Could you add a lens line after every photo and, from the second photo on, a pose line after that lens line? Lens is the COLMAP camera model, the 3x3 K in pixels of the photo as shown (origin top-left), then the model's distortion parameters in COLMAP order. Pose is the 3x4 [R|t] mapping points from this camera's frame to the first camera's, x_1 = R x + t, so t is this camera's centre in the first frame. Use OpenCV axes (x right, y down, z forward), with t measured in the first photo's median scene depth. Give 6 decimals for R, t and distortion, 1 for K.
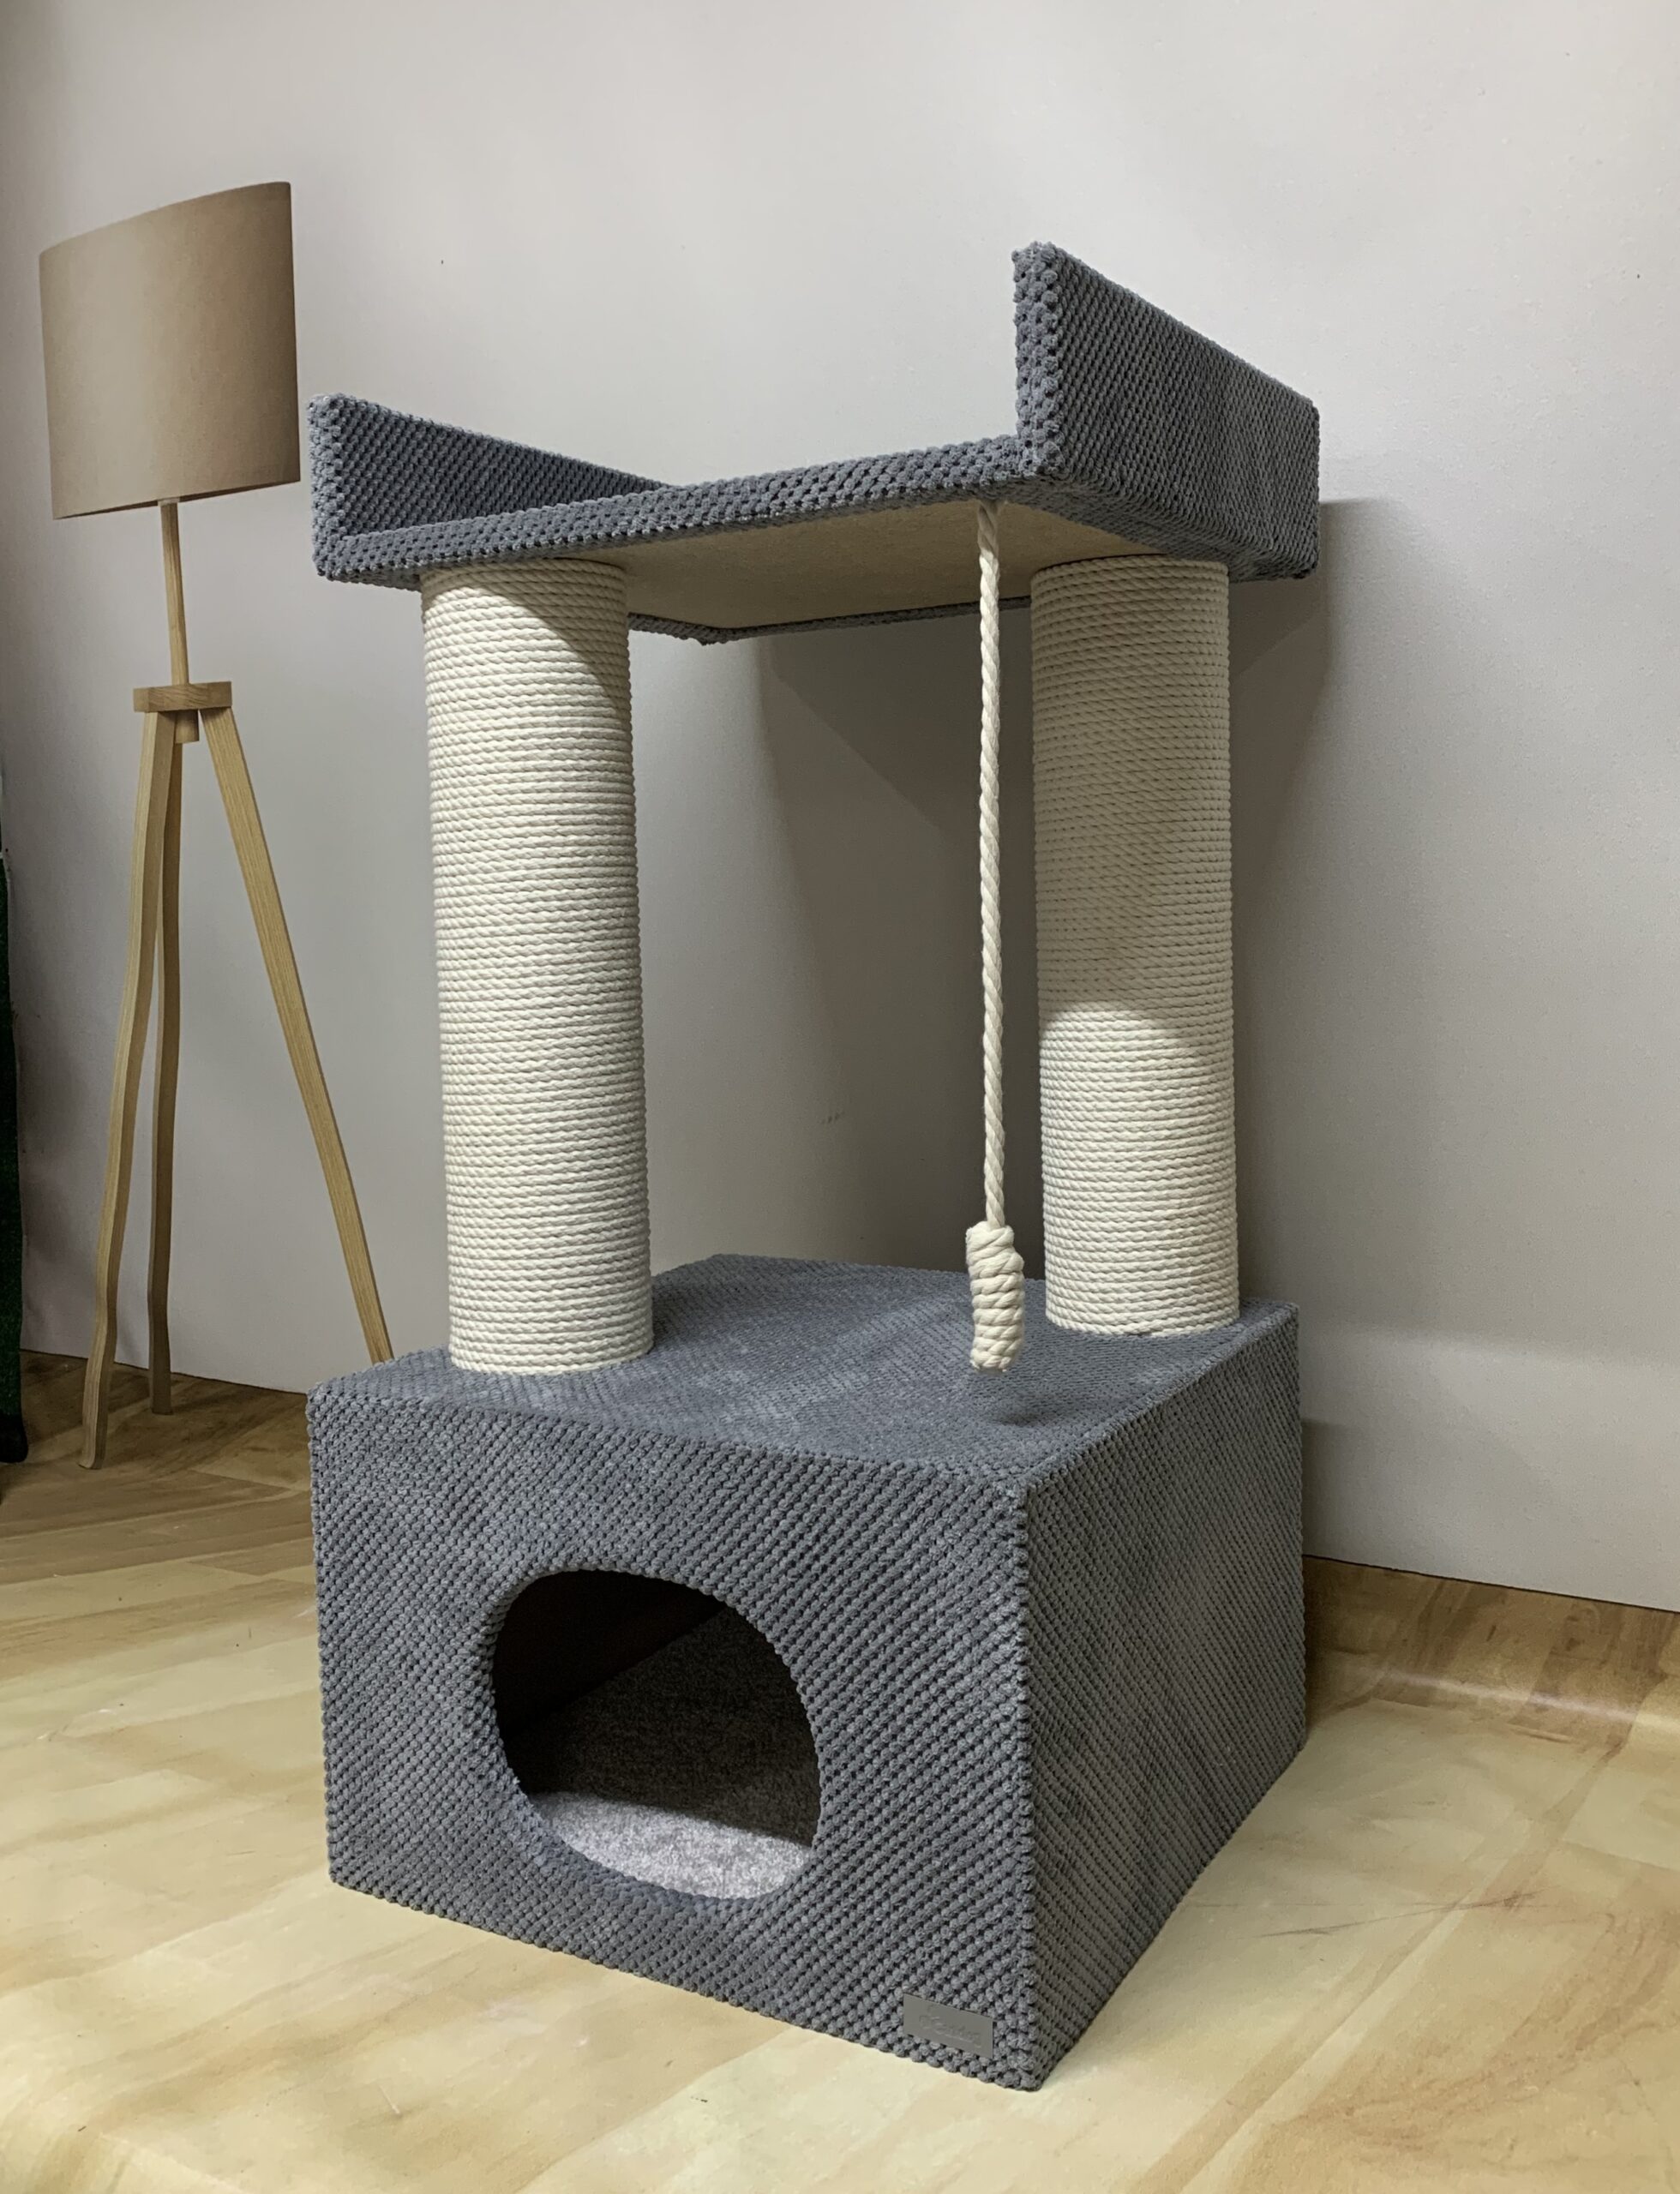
lens RADIAL K [[2016.4, 0, 807.7], [0, 2016.4, 1033.8], [0, 0, 1]] dist [0.016637, 0.000000]
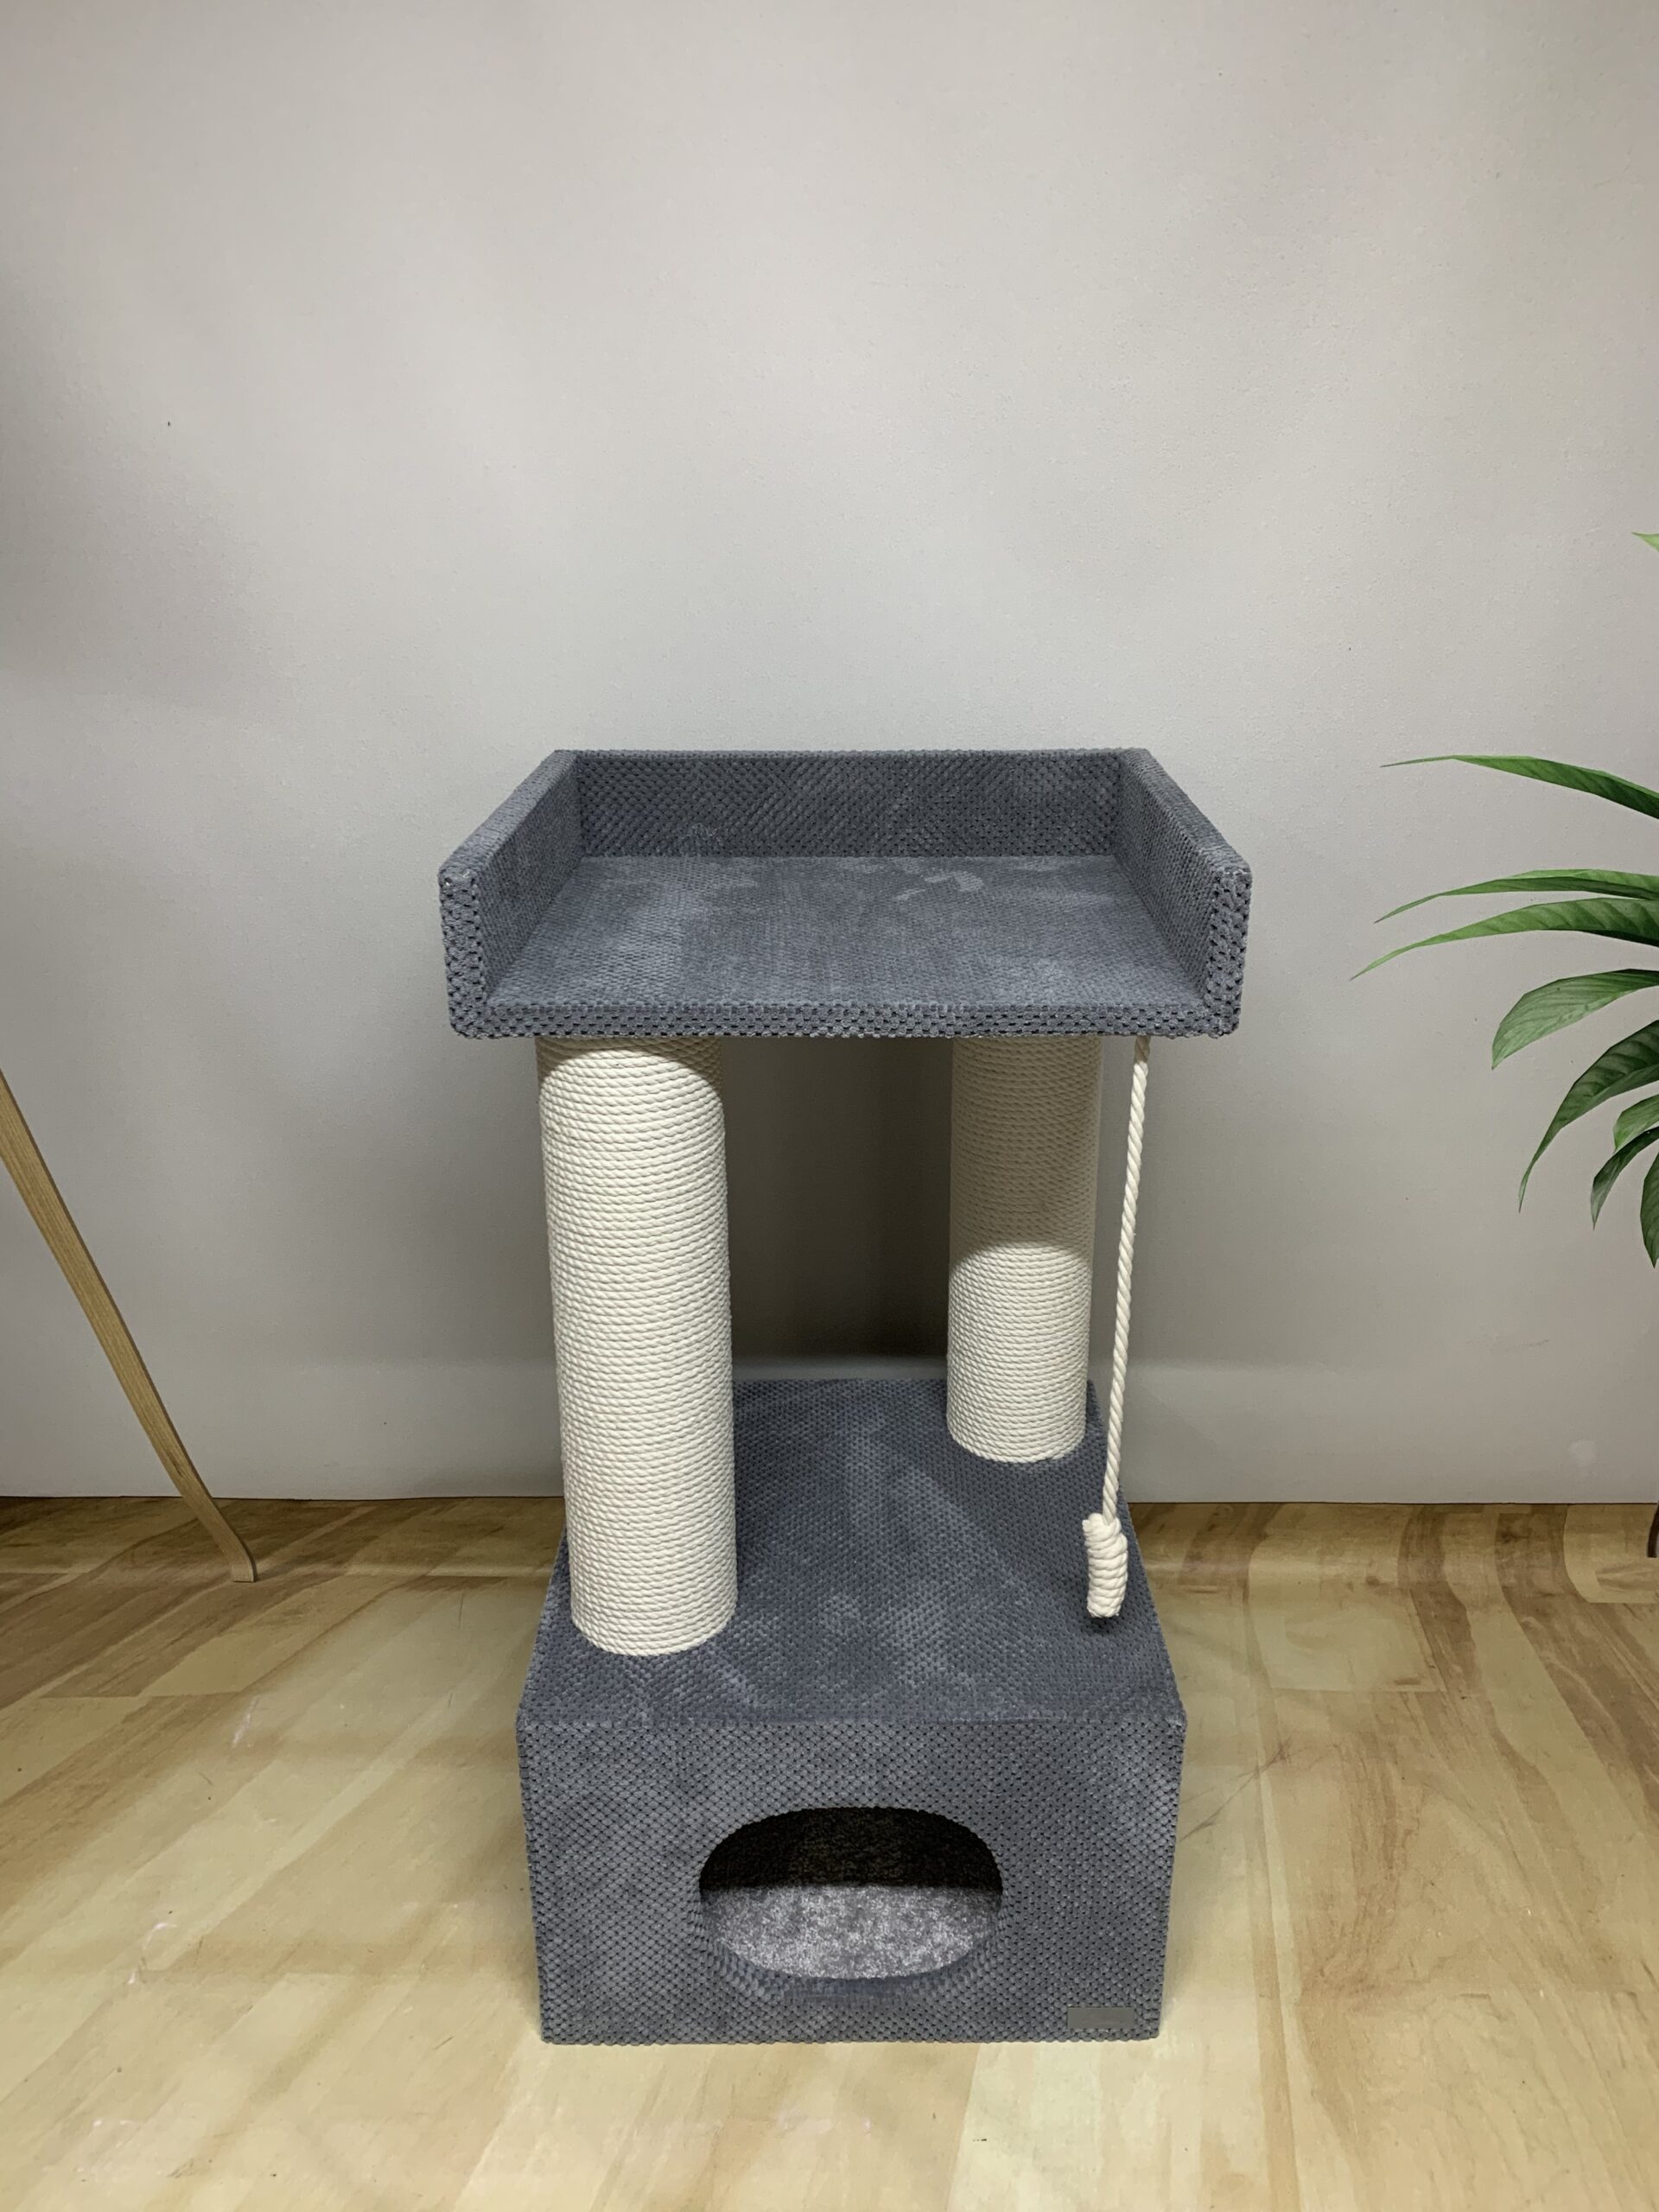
lens RADIAL K [[1708.1, 0, 849.8], [0, 1708.1, 1093.3], [0, 0, 1]] dist [0.013864, -0.006509]
pose [[0.857645, -0.160410, 0.488584, -0.503755], [0.015338, 0.957661, 0.287491, -0.448812], [-0.514014, -0.239071, 0.823793, 0.176007]]
